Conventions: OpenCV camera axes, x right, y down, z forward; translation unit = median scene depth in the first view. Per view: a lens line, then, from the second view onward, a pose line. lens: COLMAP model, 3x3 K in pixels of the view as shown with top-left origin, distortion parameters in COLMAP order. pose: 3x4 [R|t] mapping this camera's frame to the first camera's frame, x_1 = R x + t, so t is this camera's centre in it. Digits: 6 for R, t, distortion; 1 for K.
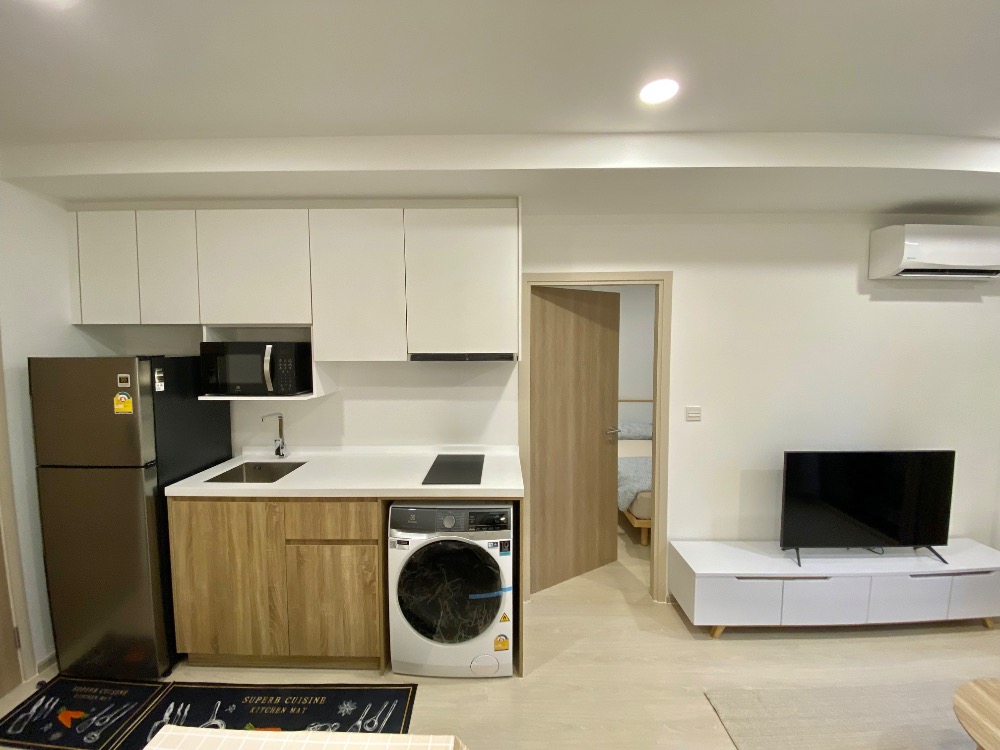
lens RADIAL K [[398.6, 0, 498.2], [0, 398.6, 367.7], [0, 0, 1]] dist [0.024240, -0.023317]
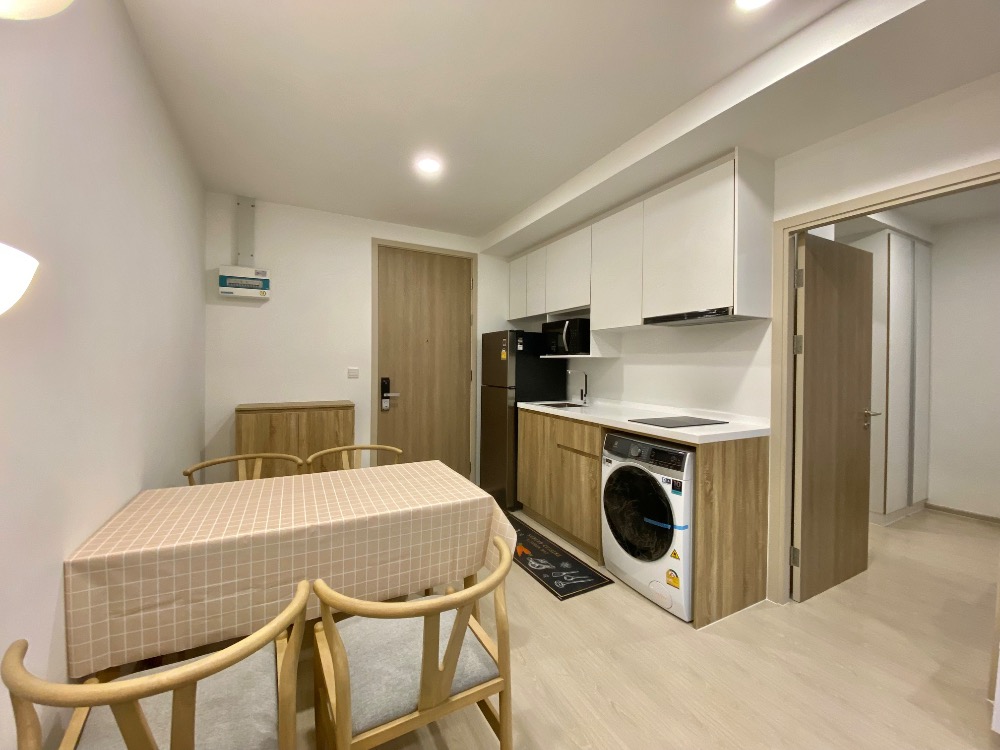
lens RADIAL K [[398.6, 0, 498.2], [0, 398.6, 367.7], [0, 0, 1]] dist [0.024240, -0.023317]
pose [[0.469015, 0.011542, -0.883115, 0.703562], [-0.064251, 0.997711, -0.021083, 0.184029], [0.880850, 0.066629, 0.468683, 0.068888]]
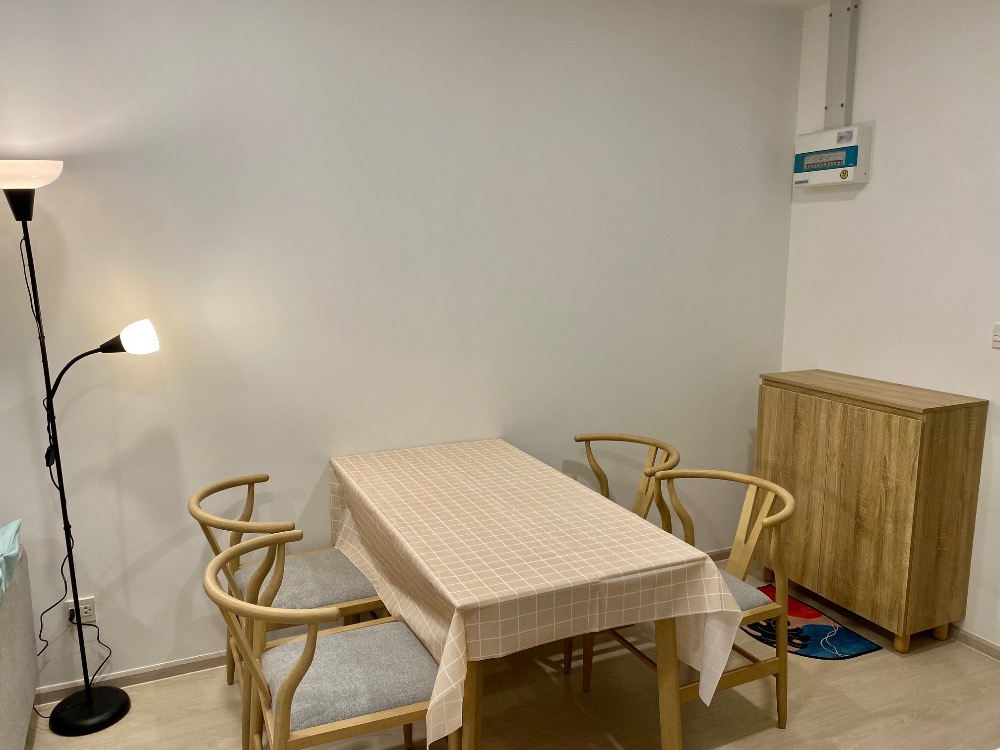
lens RADIAL K [[756.2, 0, 500.0], [0, 756.2, 375.0], [0, 0, 1]] dist [0.010426, -0.000287]
pose [[-0.906008, 0.072763, -0.416960, 0.240827], [-0.028031, 0.972635, 0.230642, -0.021020], [0.422332, 0.220651, -0.879175, 1.200585]]
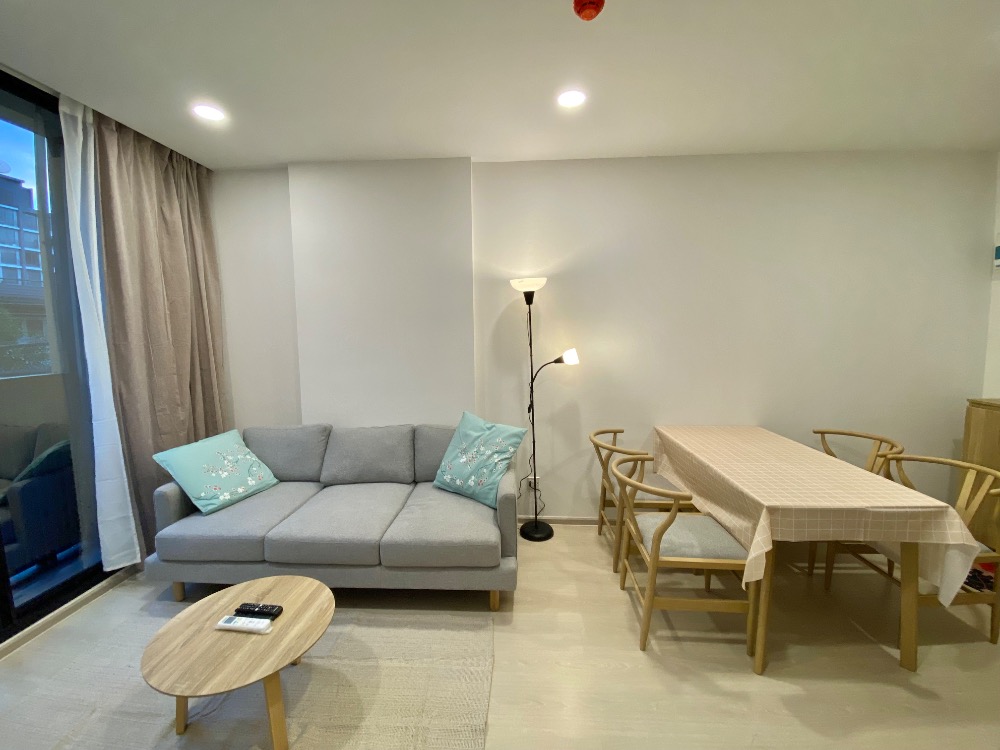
lens RADIAL K [[398.6, 0, 498.2], [0, 398.6, 367.7], [0, 0, 1]] dist [0.024240, -0.023317]
pose [[-0.998998, 0.006921, 0.044227, 0.439932], [0.013554, 0.988365, 0.151499, 0.041072], [-0.042664, 0.151946, -0.987468, 1.244566]]
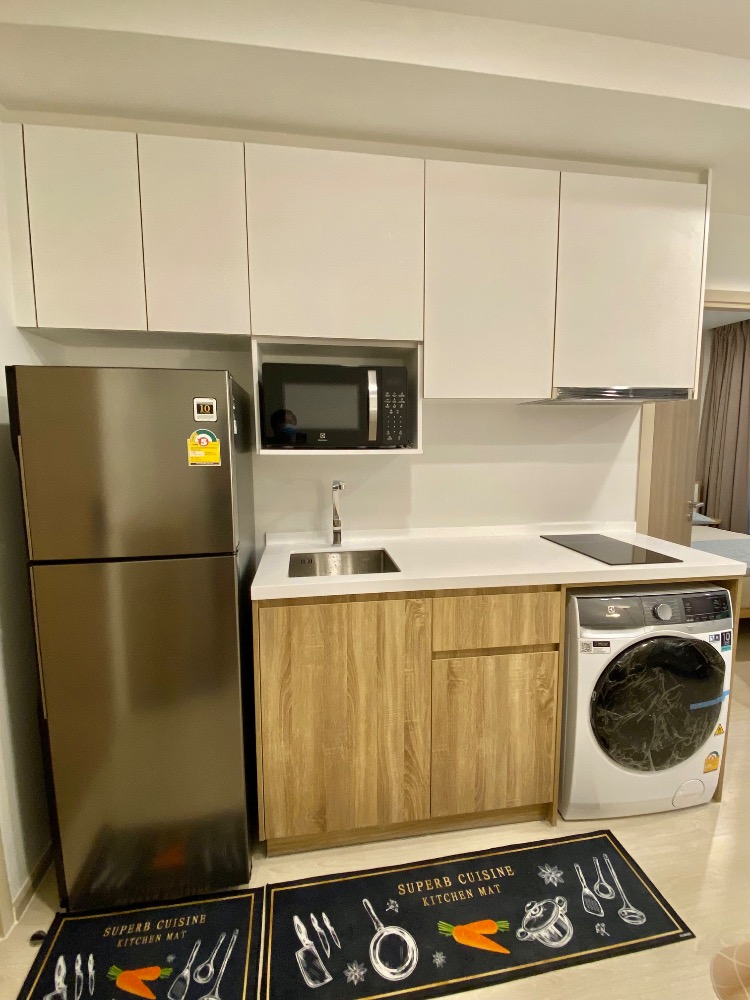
lens RADIAL K [[483.5, 0, 391.7], [0, 483.5, 498.4], [0, 0, 1]] dist [0.029200, -0.027038]
pose [[0.984832, -0.024210, 0.171813, -0.732888], [0.013646, 0.997958, 0.062400, 0.113541], [-0.172973, -0.059109, 0.983151, 0.216281]]
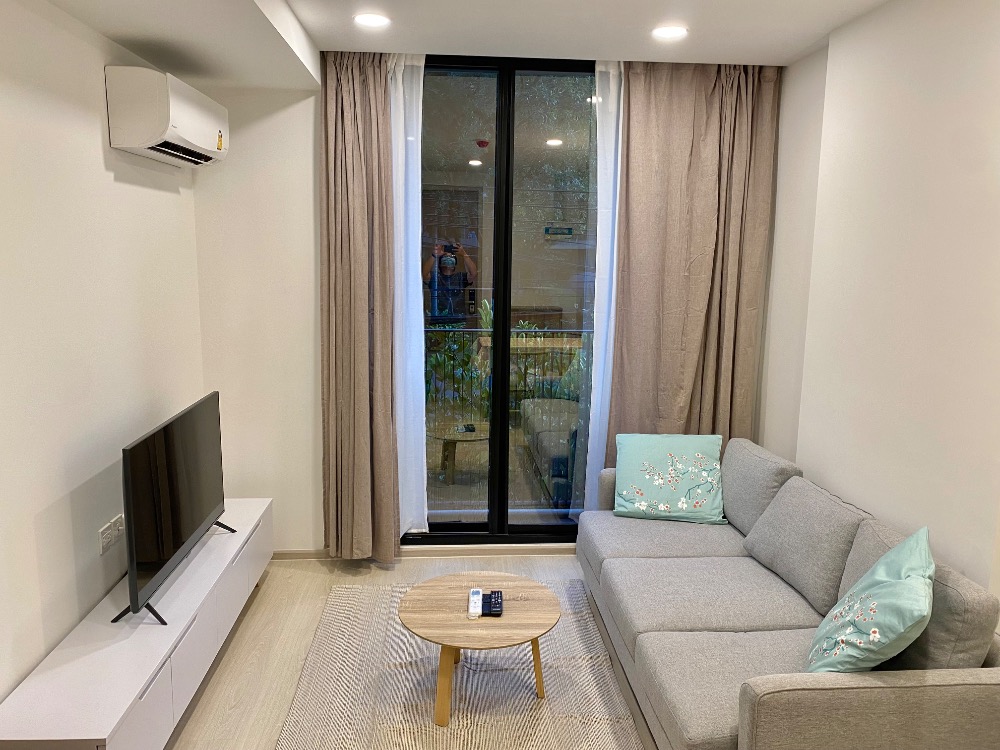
lens RADIAL K [[756.2, 0, 500.0], [0, 756.2, 375.0], [0, 0, 1]] dist [0.010426, -0.000287]
pose [[-0.076083, -0.165520, 0.983267, -0.410939], [0.048248, 0.984359, 0.169437, -0.054078], [-0.995933, 0.060332, -0.066907, 0.629293]]
